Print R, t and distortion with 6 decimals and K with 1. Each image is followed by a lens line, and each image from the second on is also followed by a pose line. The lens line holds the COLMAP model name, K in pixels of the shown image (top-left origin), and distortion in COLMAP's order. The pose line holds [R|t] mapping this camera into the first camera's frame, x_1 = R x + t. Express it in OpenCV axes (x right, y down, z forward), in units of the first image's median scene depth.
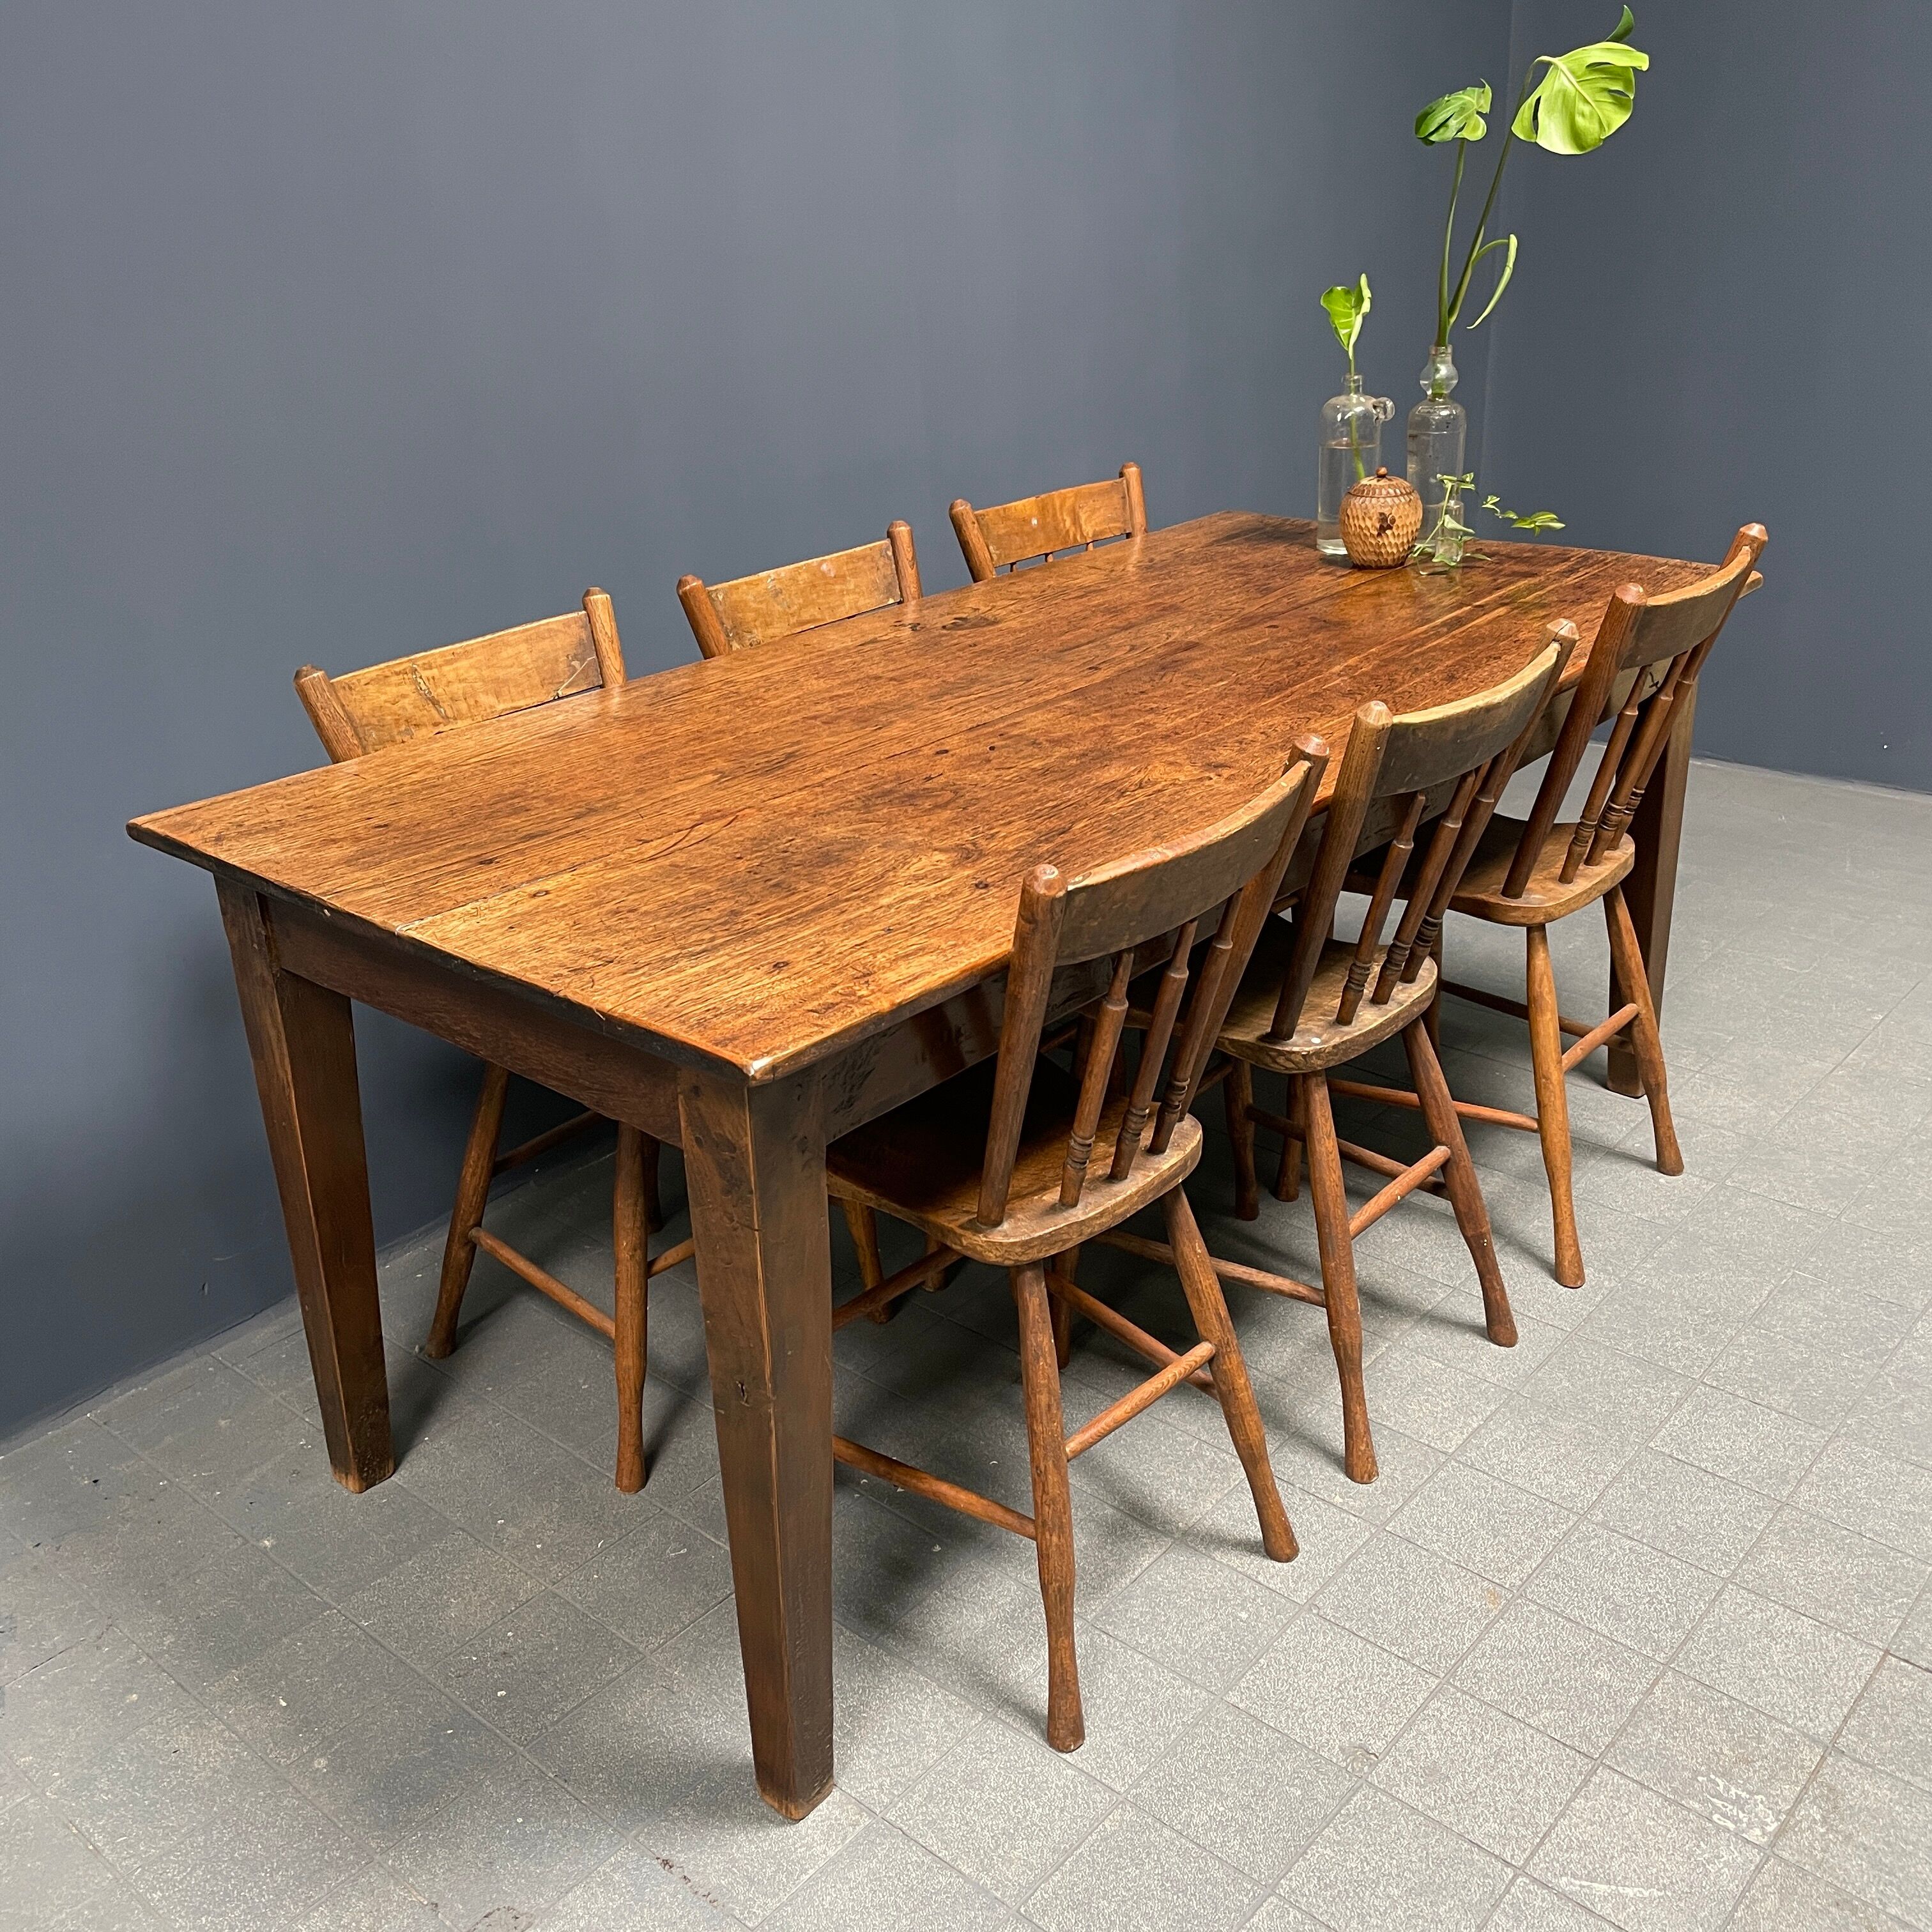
lens RADIAL K [[1960.4, 0, 977.1], [0, 1960.4, 955.6], [0, 0, 1]] dist [0.052102, 0.000000]
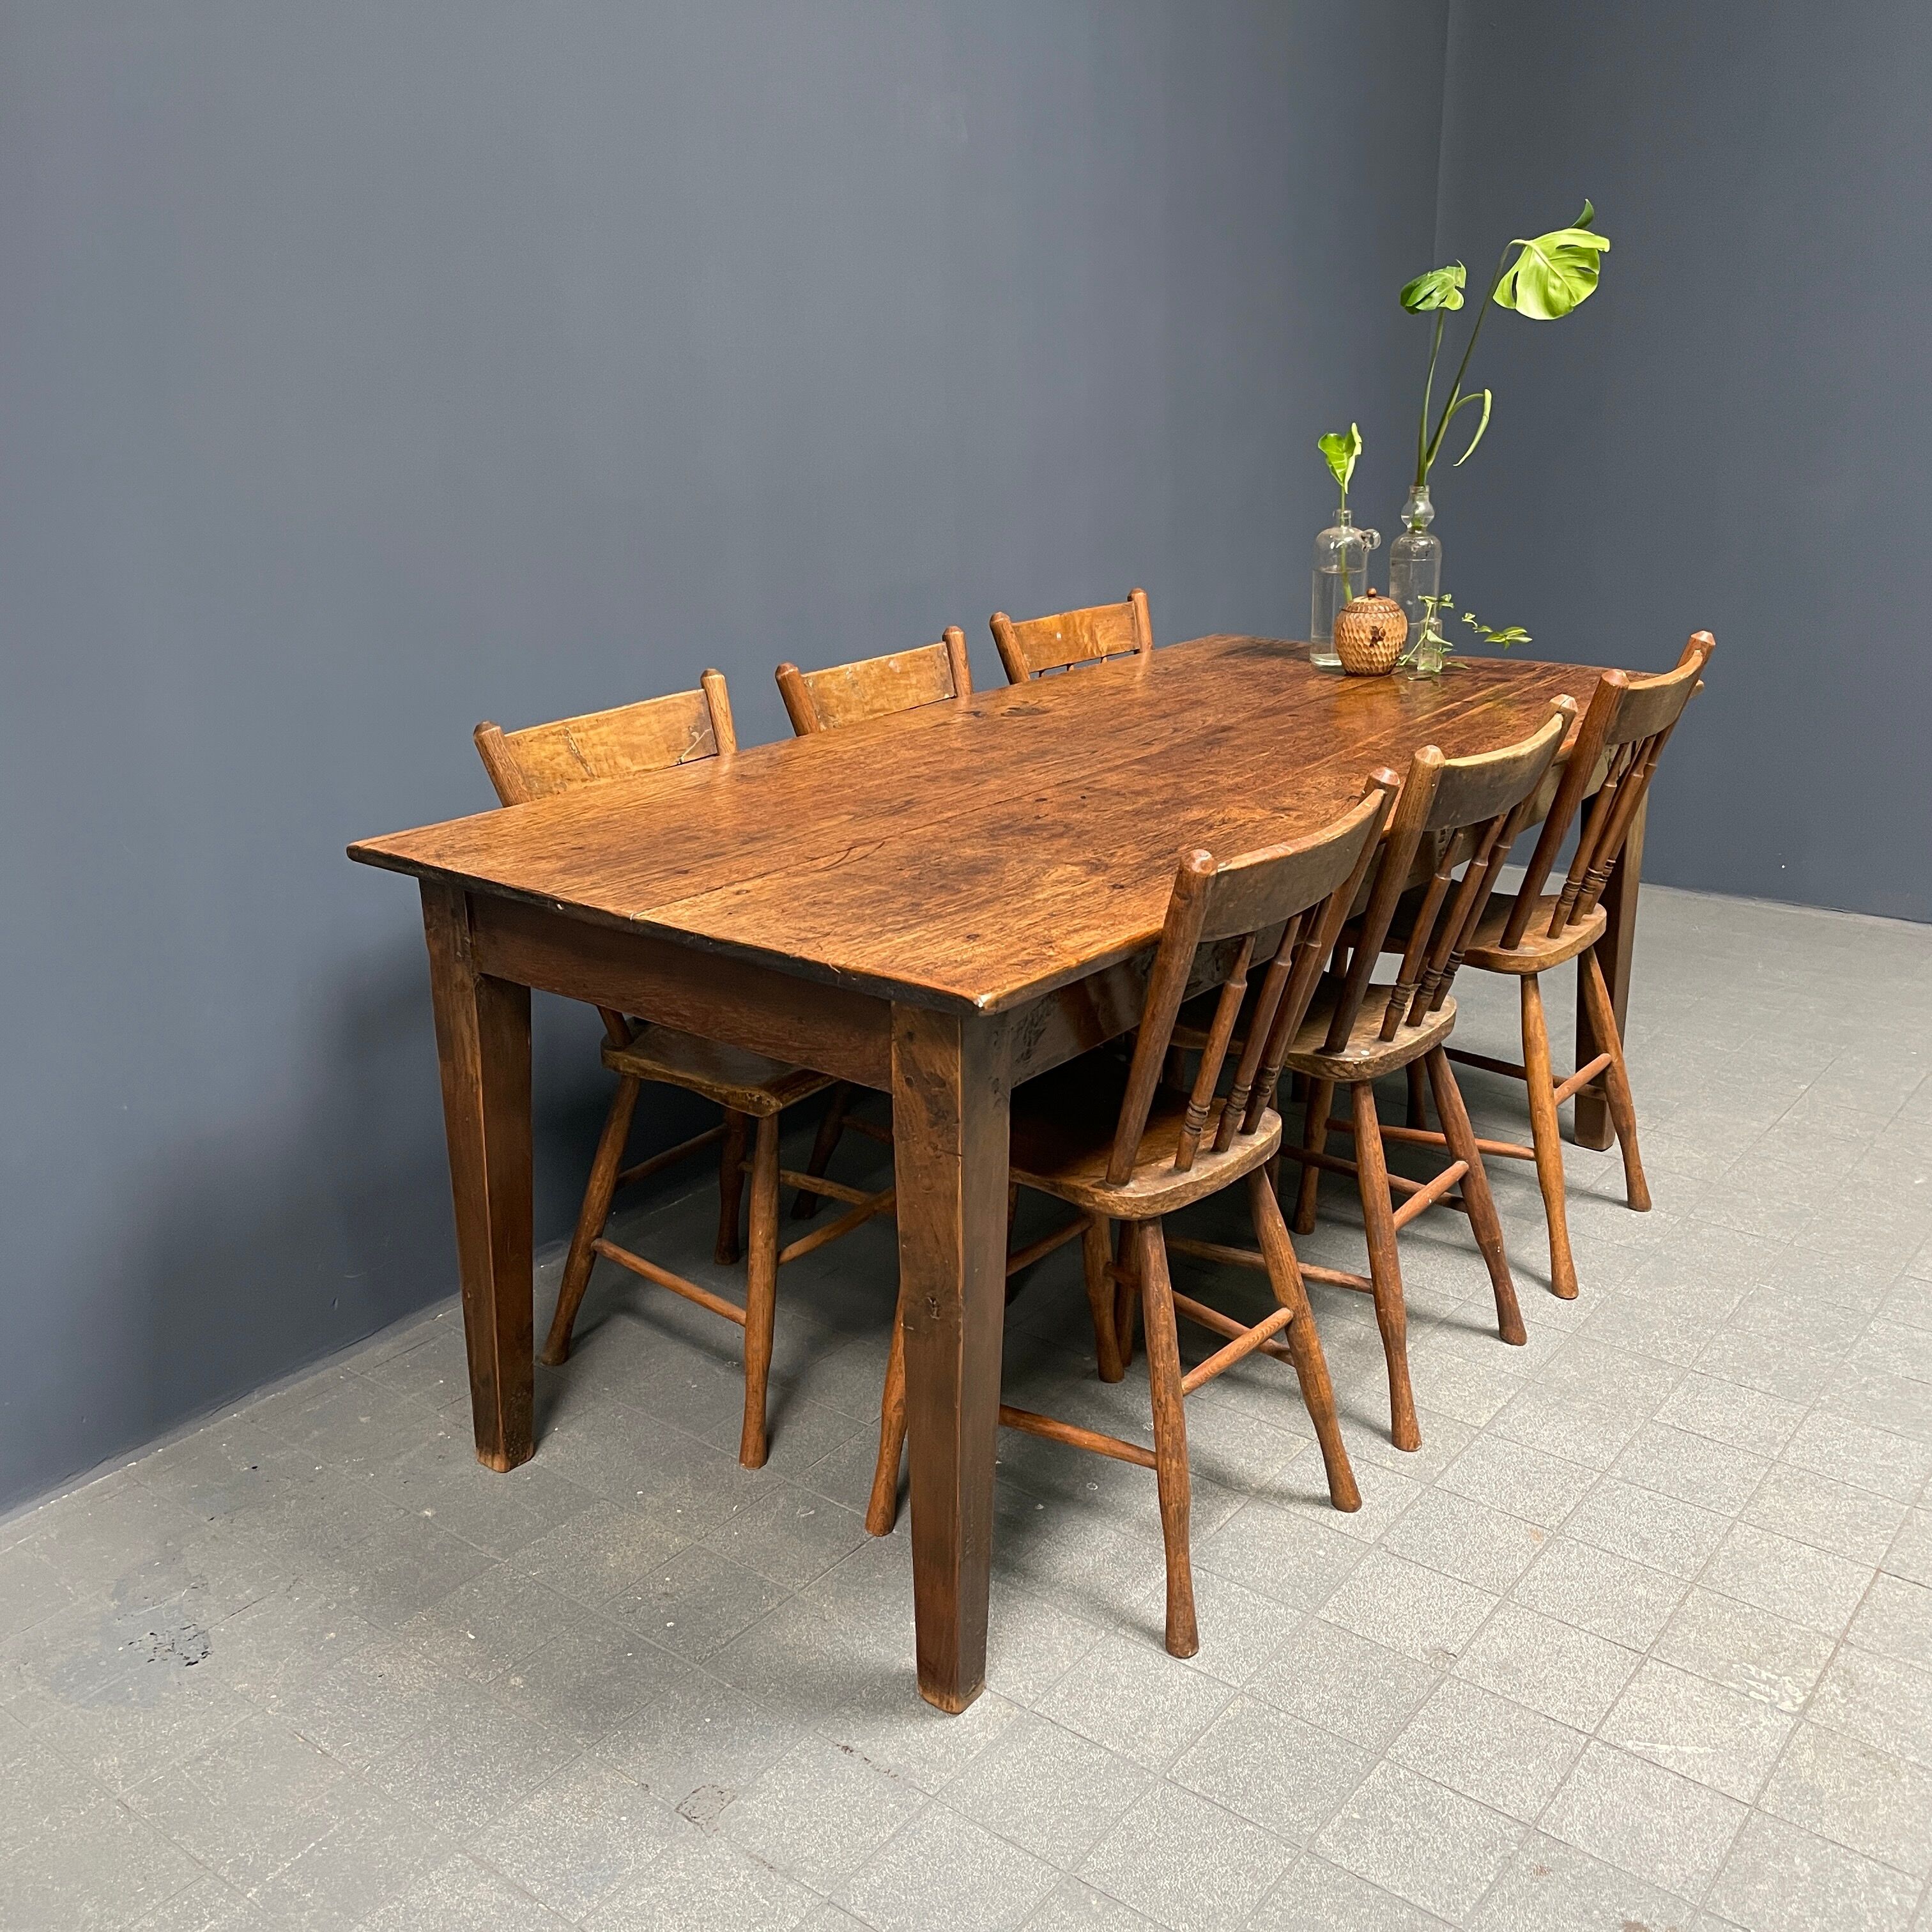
lens RADIAL K [[1960.4, 0, 961.5], [0, 1960.4, 971.2], [0, 0, 1]] dist [0.052102, 0.000000]
pose [[0.998172, 0.002668, 0.060370, -0.130359], [0.002642, 0.996143, -0.087706, 0.094707], [-0.060372, 0.087705, 0.994315, -0.129532]]
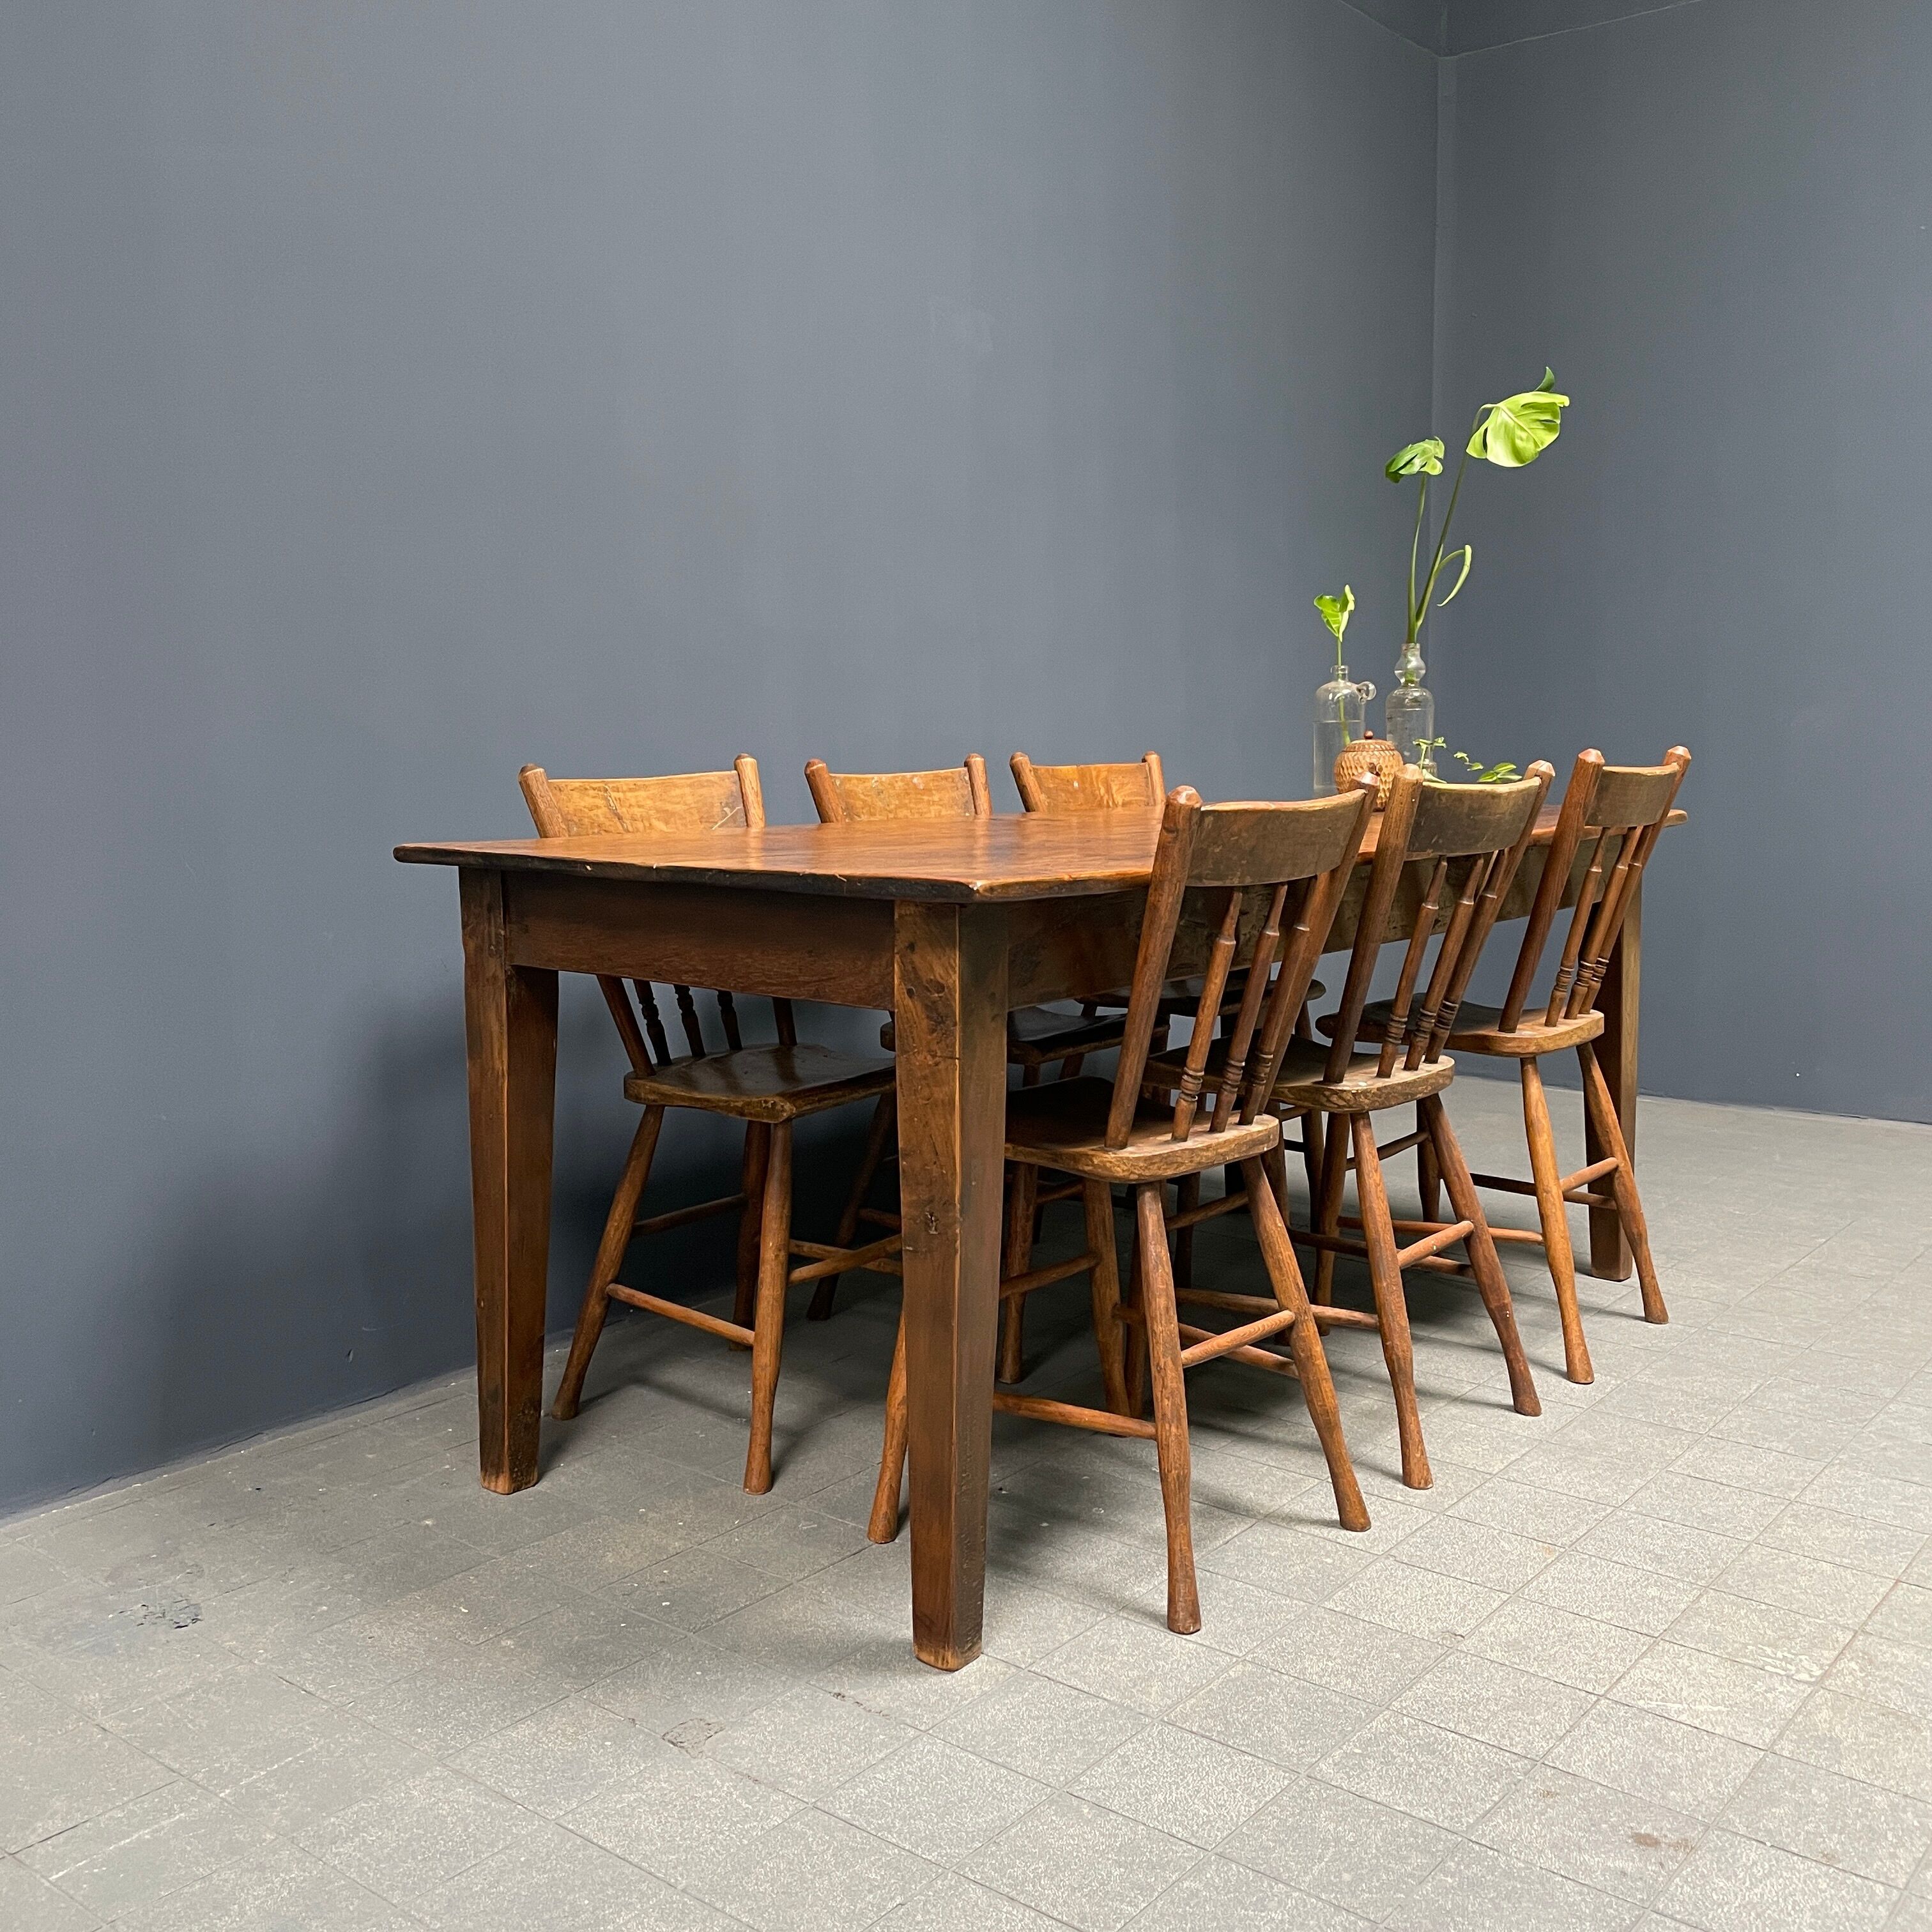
lens RADIAL K [[1960.4, 0, 979.4], [0, 1960.4, 967.2], [0, 0, 1]] dist [0.052102, 0.000000]
pose [[0.998844, 0.021036, 0.043229, -0.109141], [-0.007920, 0.958905, -0.283618, 0.309224], [-0.047418, 0.282948, 0.957962, -0.140324]]
